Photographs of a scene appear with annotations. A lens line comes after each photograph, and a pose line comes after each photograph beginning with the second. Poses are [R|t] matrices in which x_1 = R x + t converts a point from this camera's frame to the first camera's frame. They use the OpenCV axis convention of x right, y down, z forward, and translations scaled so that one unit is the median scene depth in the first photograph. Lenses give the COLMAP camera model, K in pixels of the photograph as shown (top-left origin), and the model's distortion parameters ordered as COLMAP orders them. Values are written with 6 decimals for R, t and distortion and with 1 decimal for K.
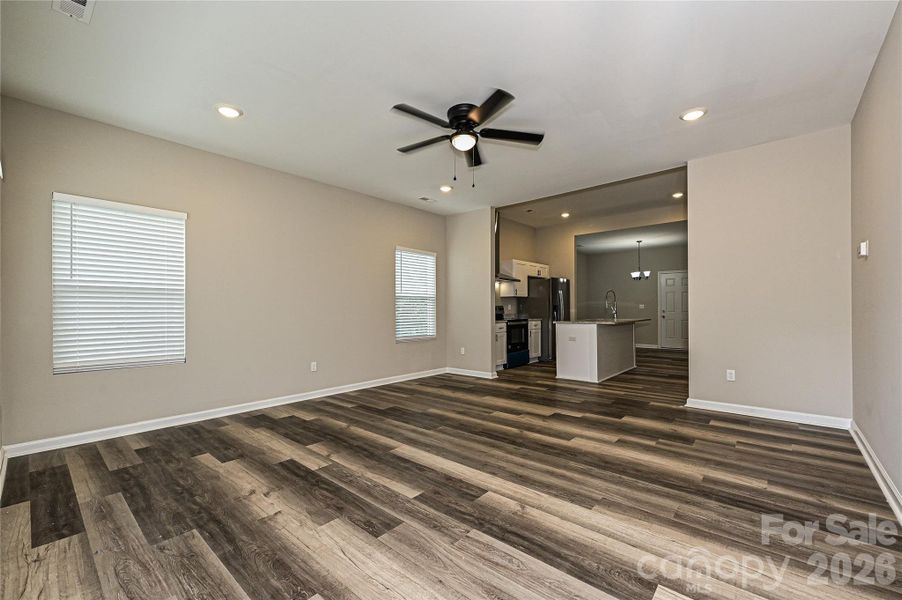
lens RADIAL K [[367.2, 0, 469.1], [0, 367.2, 303.7], [0, 0, 1]] dist [-0.002429, -0.000313]
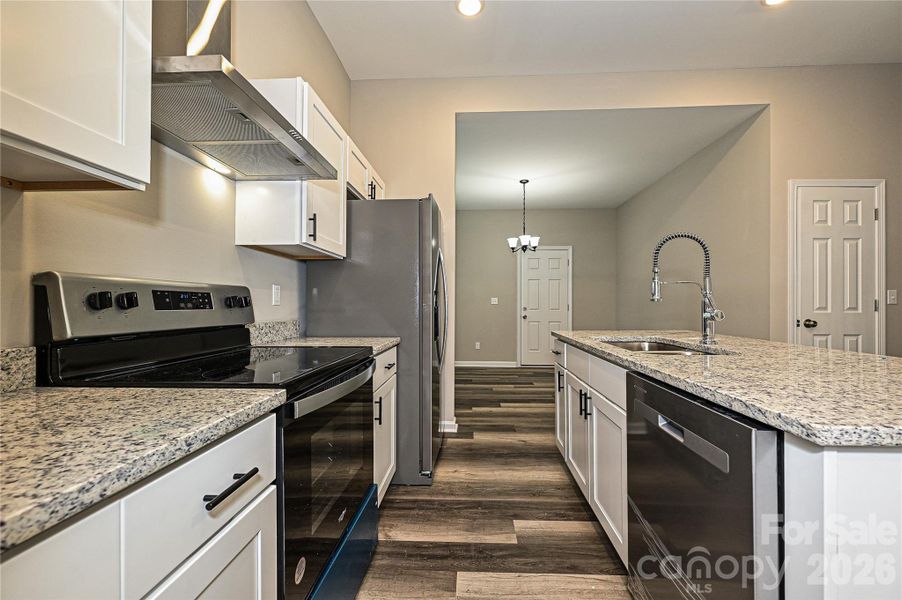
lens RADIAL K [[367.2, 0, 469.1], [0, 367.2, 303.7], [0, 0, 1]] dist [-0.002429, -0.000313]
pose [[0.768885, 0.001983, 0.639385, 0.051140], [-0.006937, 0.999962, 0.005242, 0.012886], [-0.639350, -0.008466, 0.768869, 0.692750]]
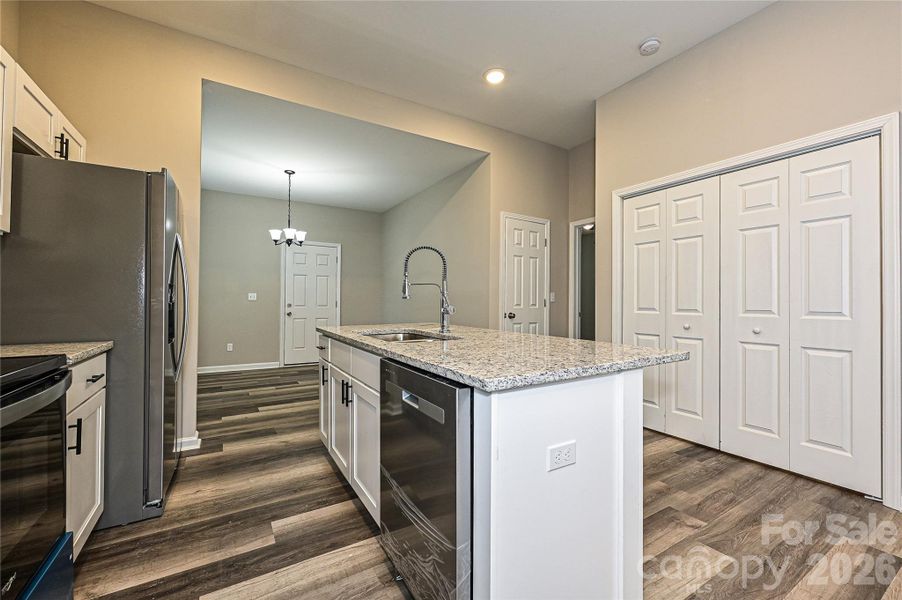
lens RADIAL K [[360.3, 0, 463.6], [0, 360.3, 298.9], [0, 0, 1]] dist [-0.000061, 0.000021]
pose [[0.276086, 0.009613, 0.961085, 0.039136], [-0.015598, 0.999863, -0.005520, 0.012686], [-0.961006, -0.013467, 0.276198, 0.678438]]
